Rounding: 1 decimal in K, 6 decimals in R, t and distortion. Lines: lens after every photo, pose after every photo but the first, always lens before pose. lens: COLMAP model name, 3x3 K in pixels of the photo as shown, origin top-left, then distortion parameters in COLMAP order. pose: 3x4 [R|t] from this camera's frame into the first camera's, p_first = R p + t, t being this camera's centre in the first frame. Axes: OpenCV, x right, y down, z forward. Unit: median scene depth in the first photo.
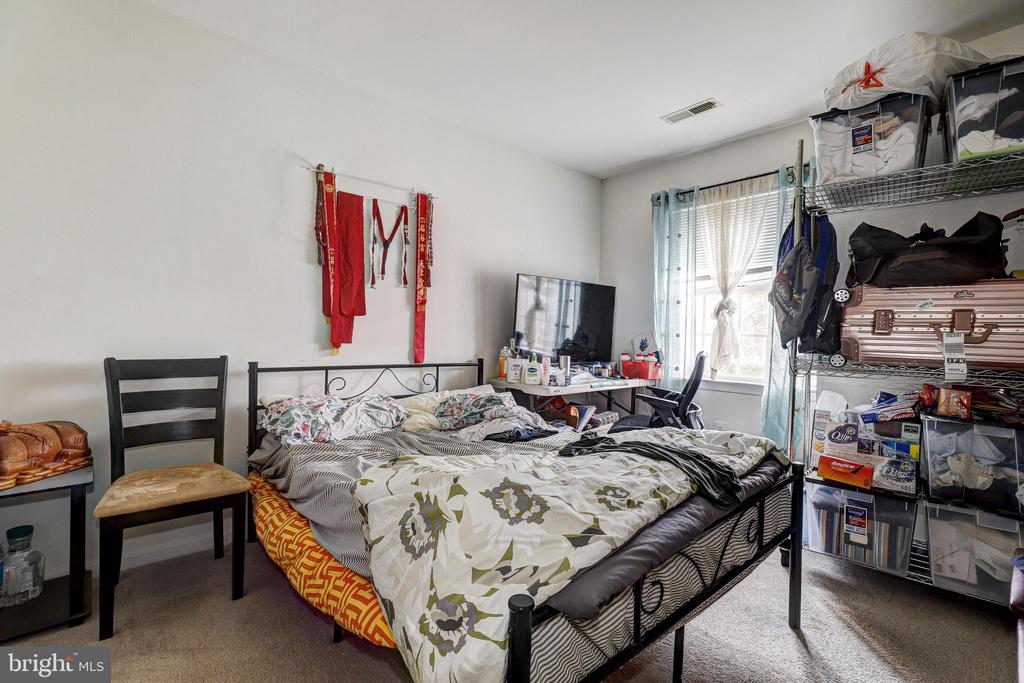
lens RADIAL K [[463.2, 0, 510.9], [0, 463.2, 341.6], [0, 0, 1]] dist [0.003288, -0.001186]
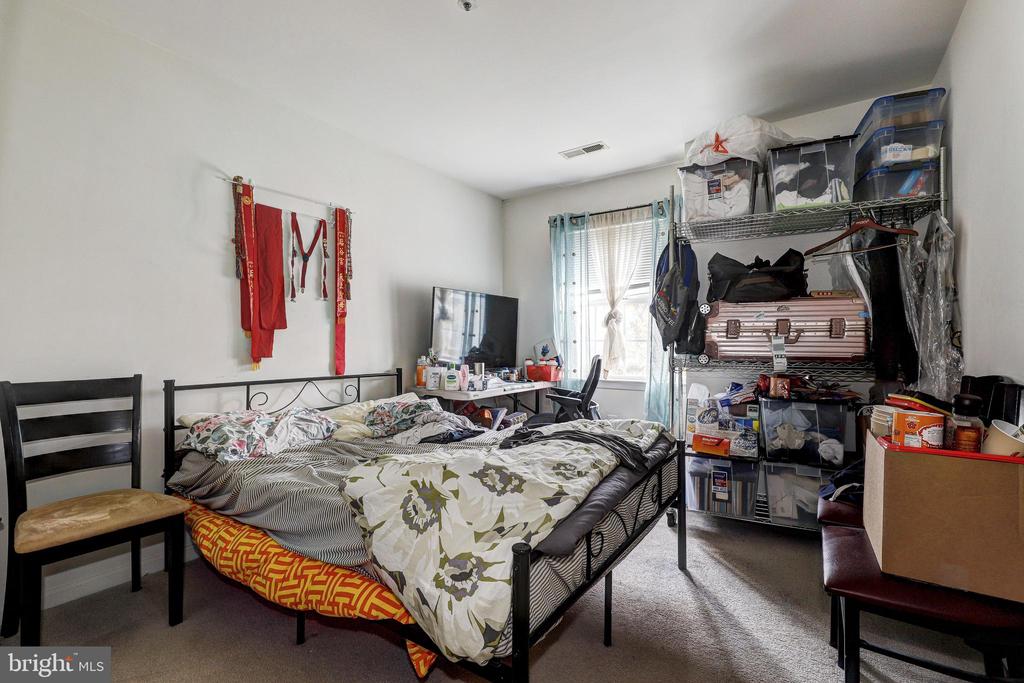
lens RADIAL K [[463.2, 0, 513.0], [0, 463.2, 342.0], [0, 0, 1]] dist [0.003288, -0.001186]
pose [[0.968275, -0.022018, 0.248913, -0.131323], [0.025919, 0.999587, -0.012404, -0.004421], [-0.248538, 0.018462, 0.968446, -0.119700]]
